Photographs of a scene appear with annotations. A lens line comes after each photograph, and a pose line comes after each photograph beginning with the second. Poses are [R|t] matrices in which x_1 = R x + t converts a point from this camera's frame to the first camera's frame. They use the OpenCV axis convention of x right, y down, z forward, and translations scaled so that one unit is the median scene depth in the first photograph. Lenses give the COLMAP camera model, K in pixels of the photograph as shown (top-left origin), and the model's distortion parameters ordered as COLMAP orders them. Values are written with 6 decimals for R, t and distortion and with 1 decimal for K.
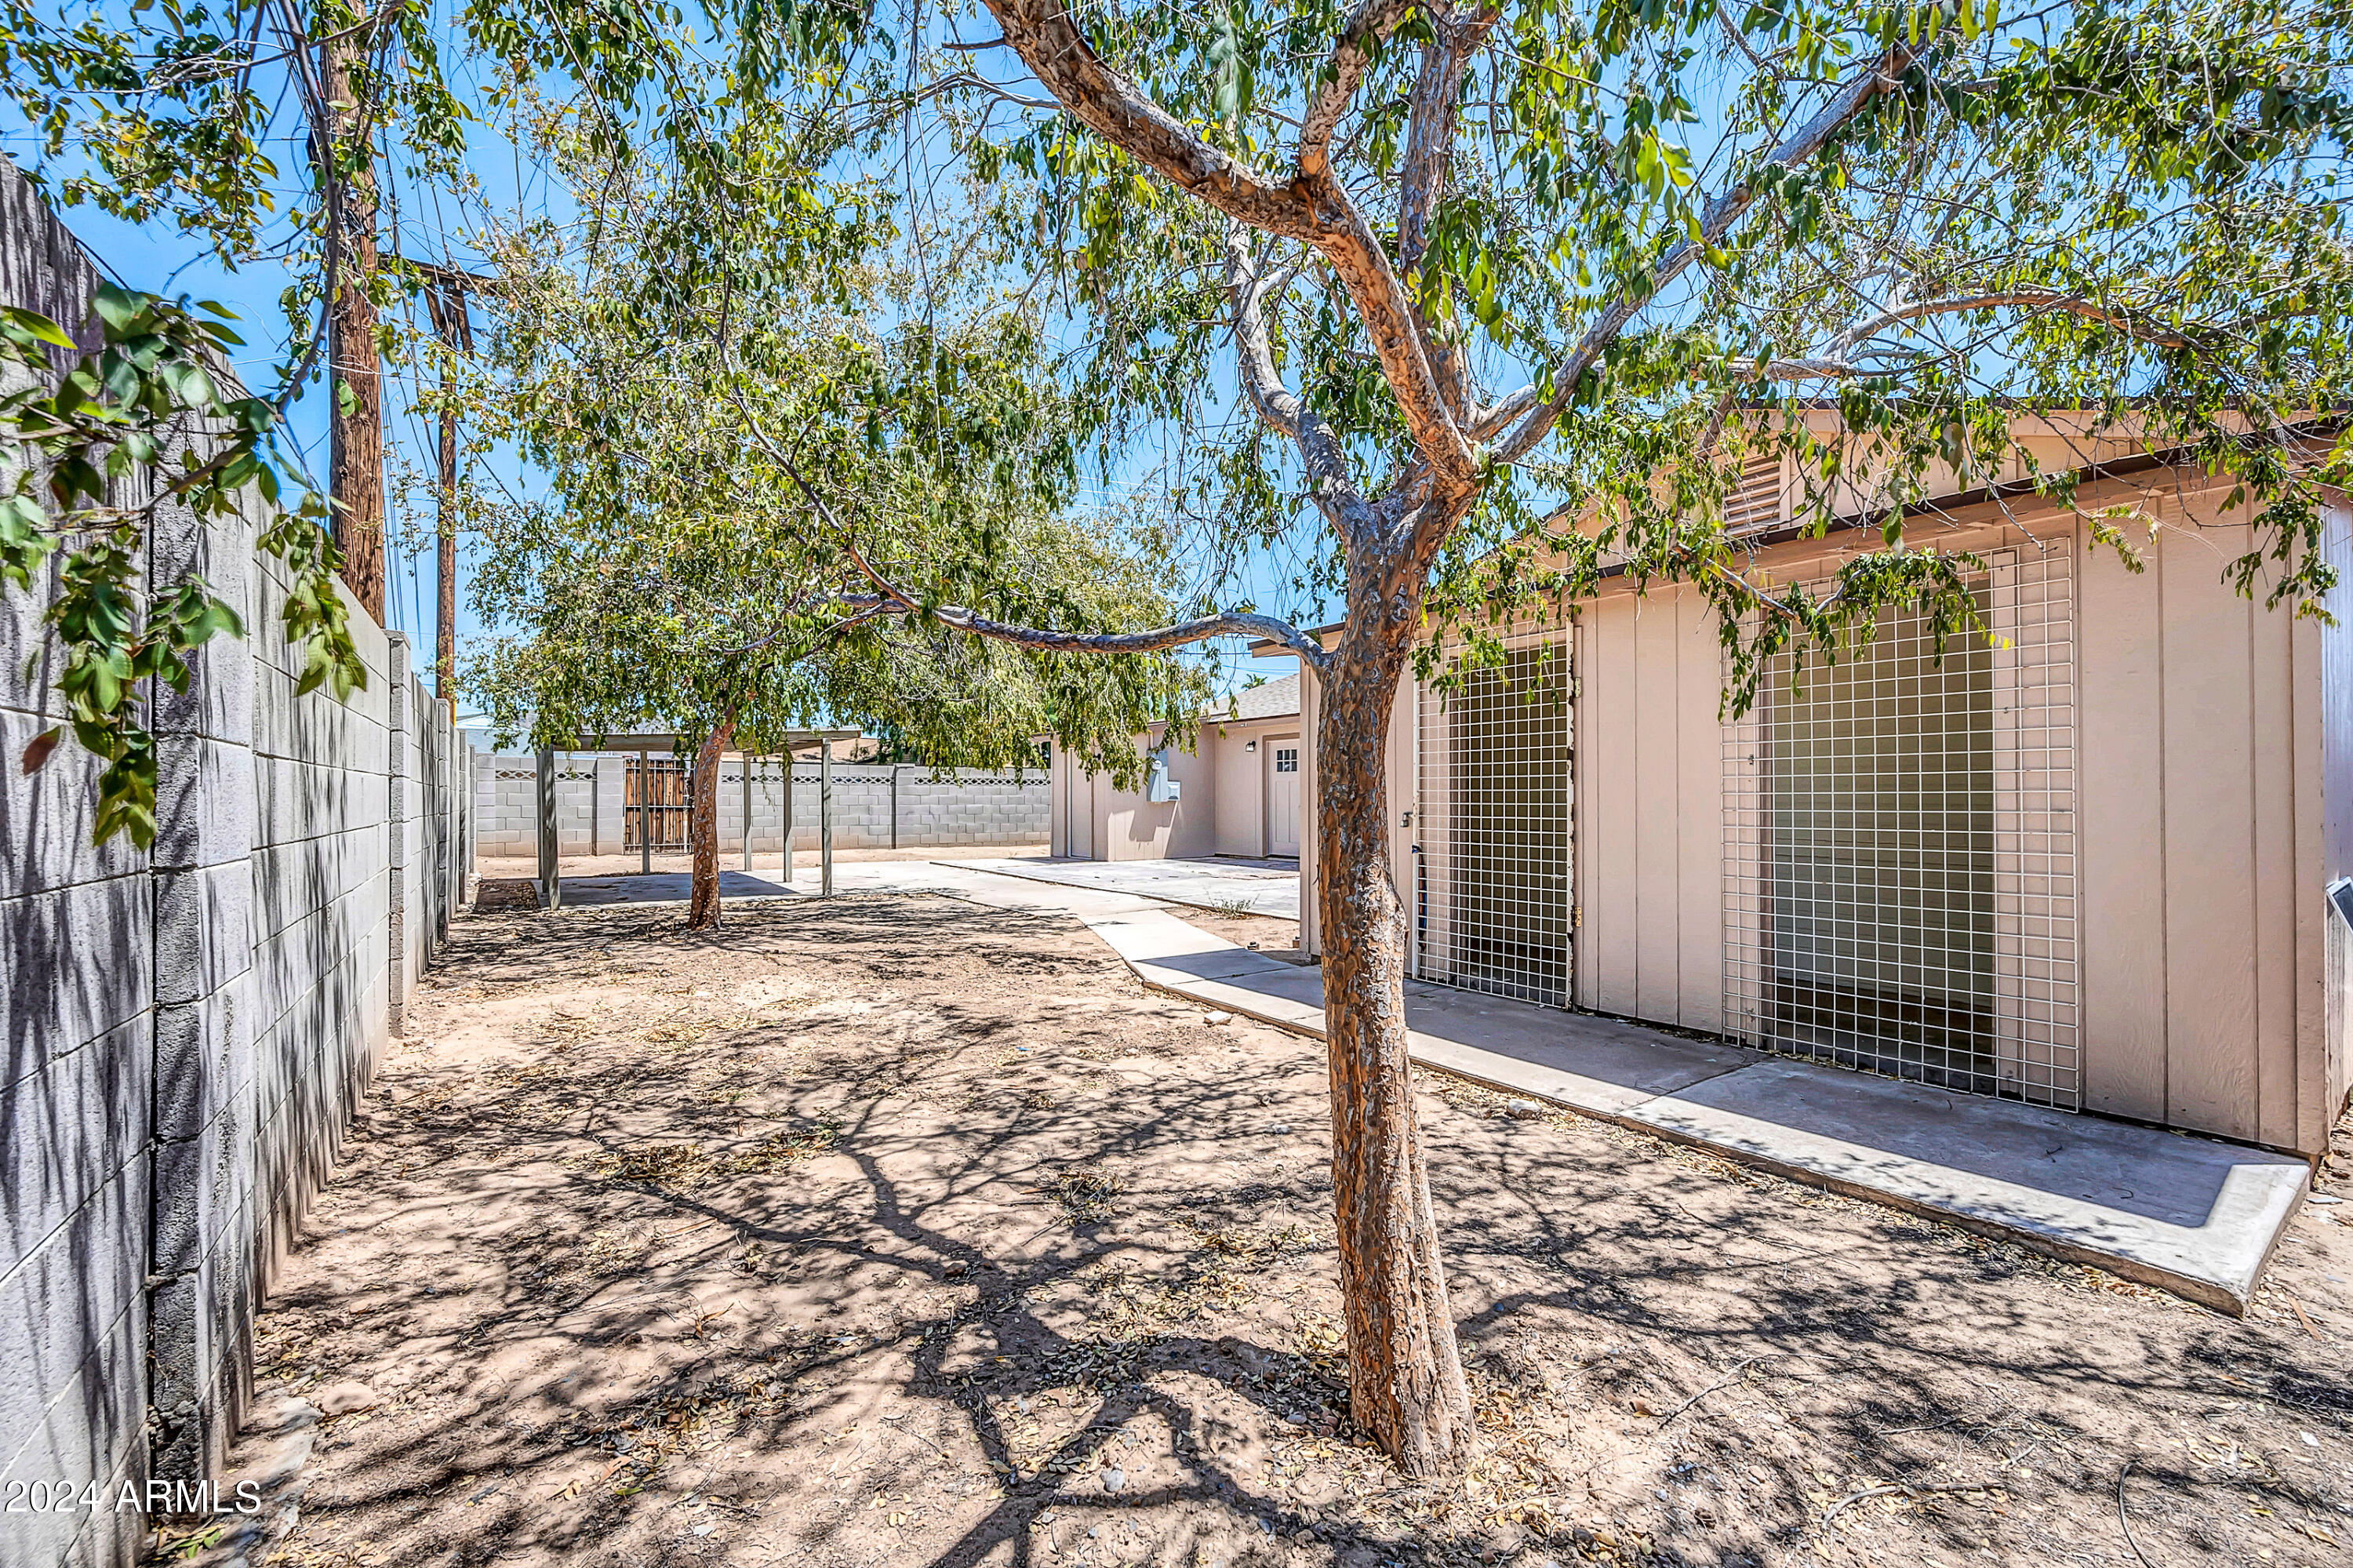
lens RADIAL K [[945.2, 0, 1183.1], [0, 945.2, 787.0], [0, 0, 1]] dist [0.002210, 0.000079]
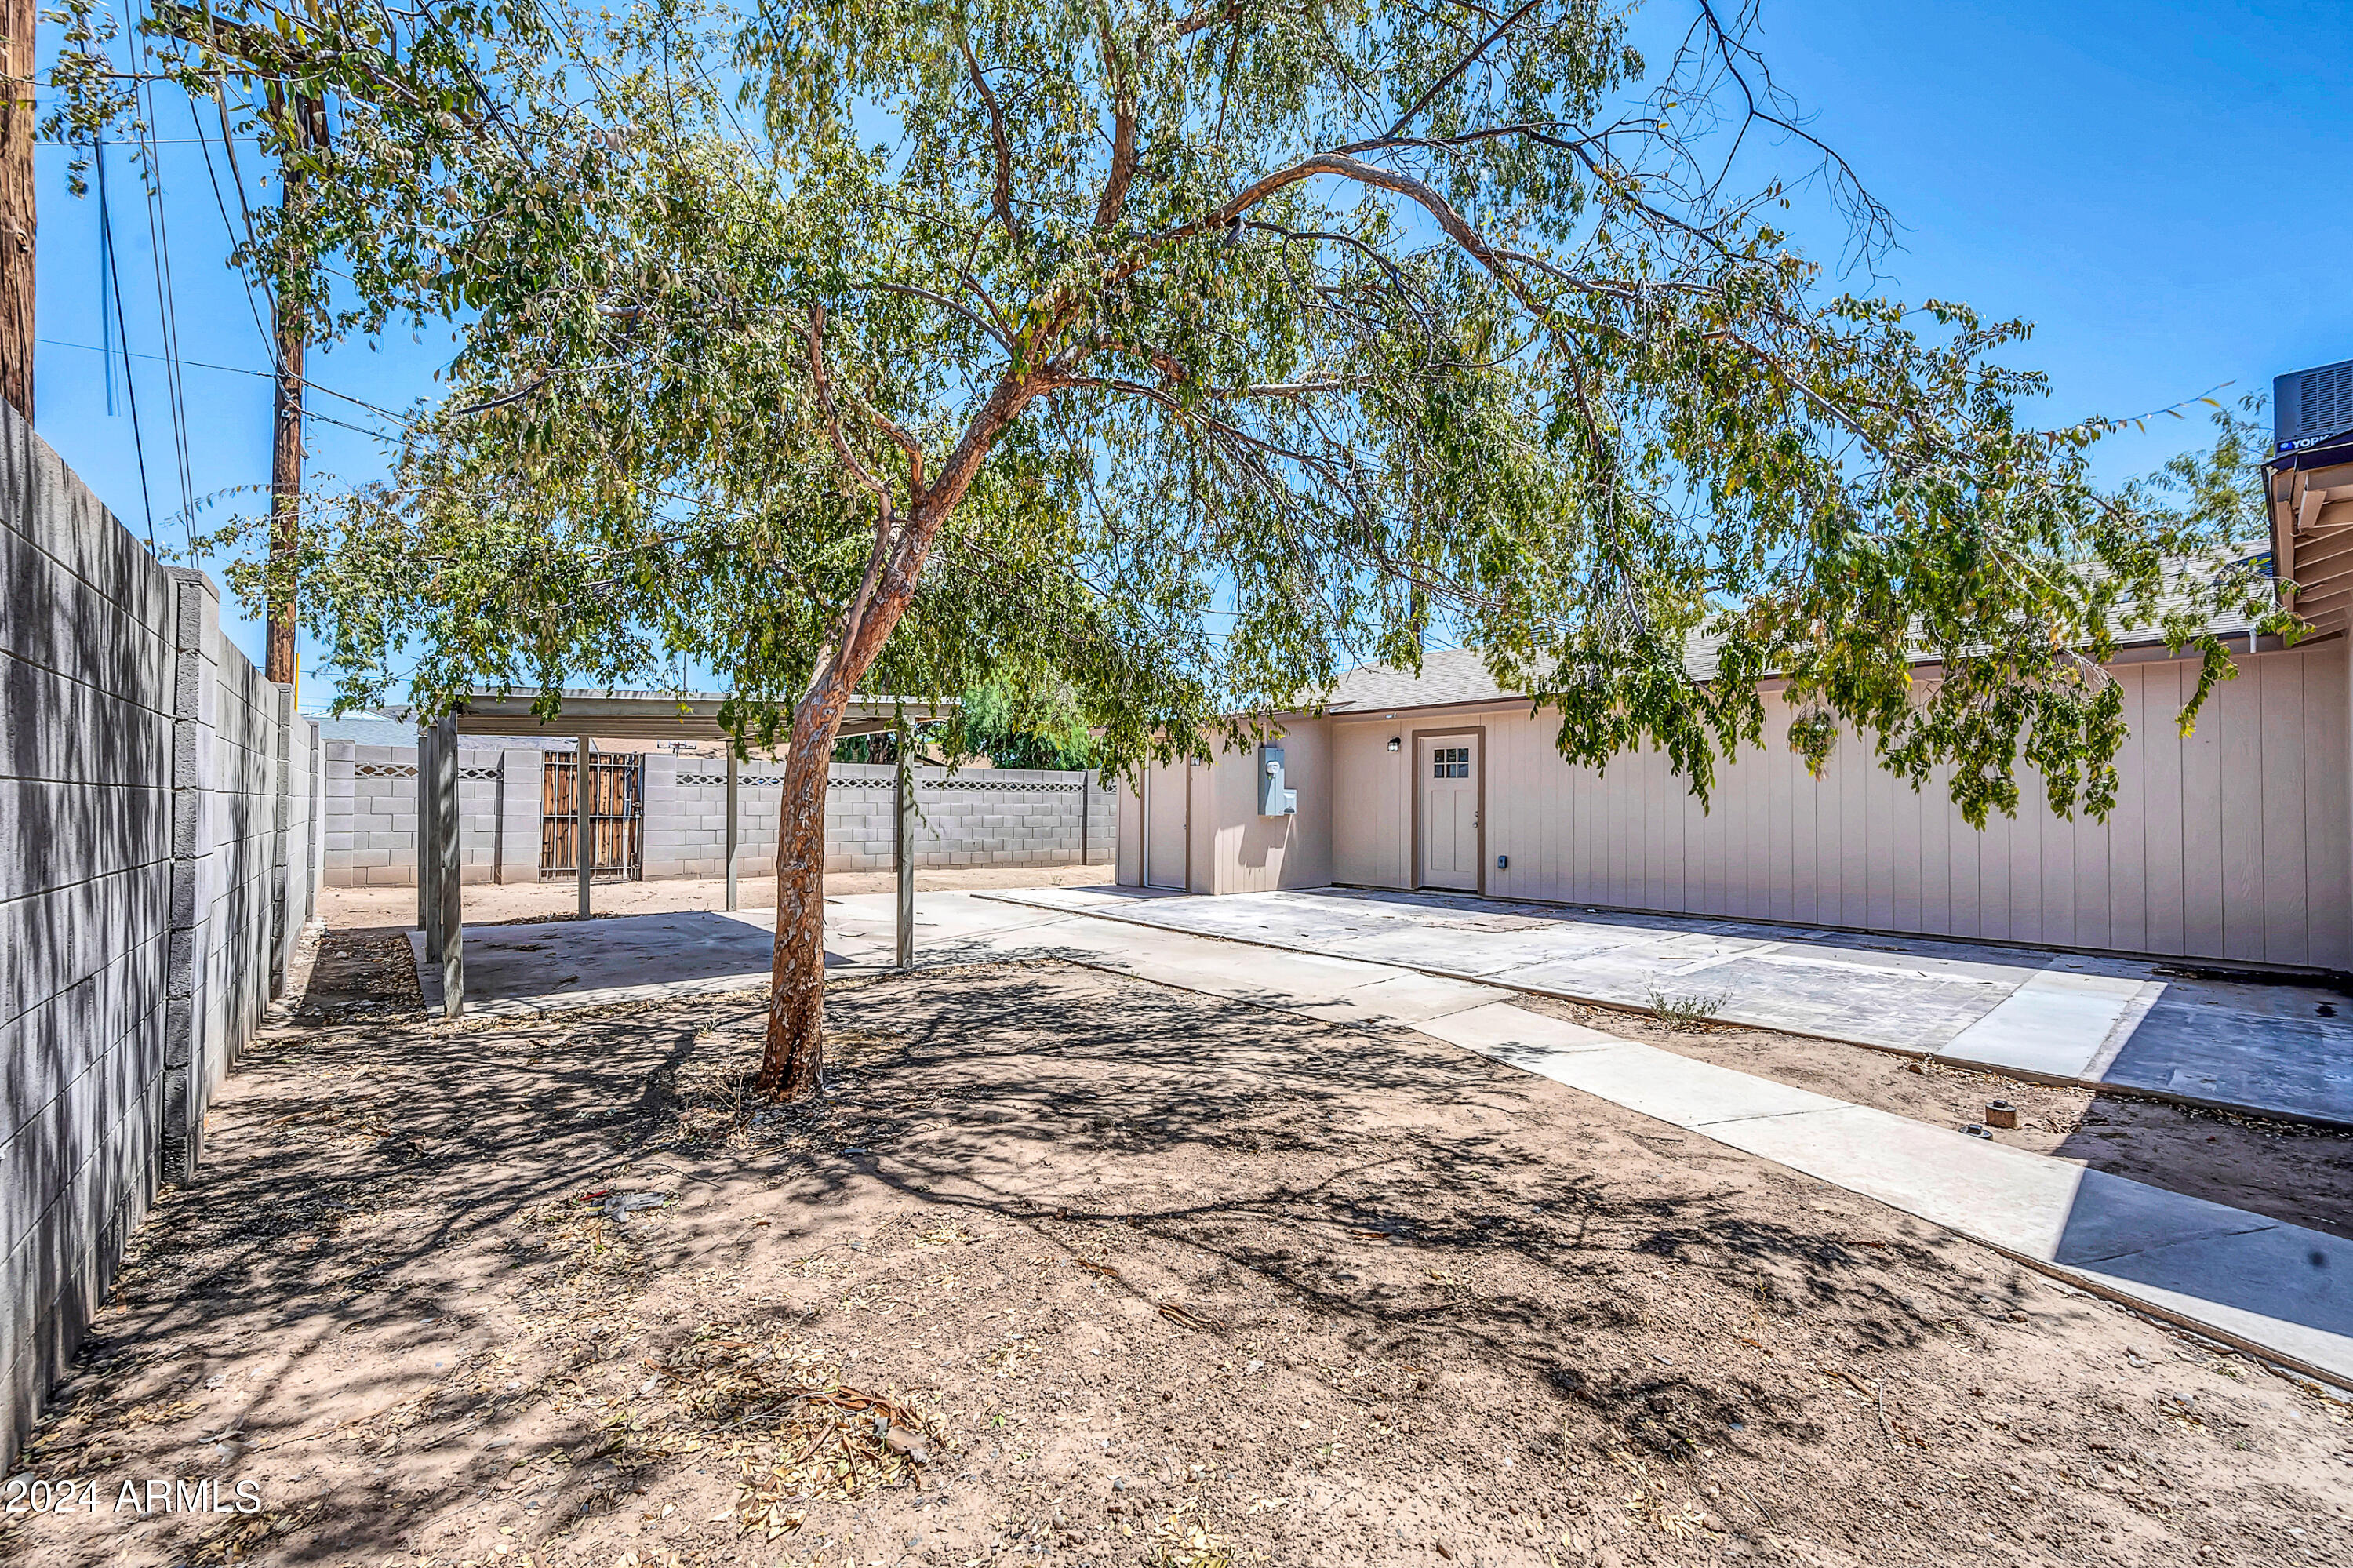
lens RADIAL K [[945.2, 0, 1175.7], [0, 945.2, 787.8], [0, 0, 1]] dist [0.002210, 0.000079]
pose [[0.996557, 0.010226, 0.082283, -0.184841], [-0.009833, 0.999938, -0.005184, -0.002279], [-0.082331, 0.004357, 0.996596, 0.262754]]
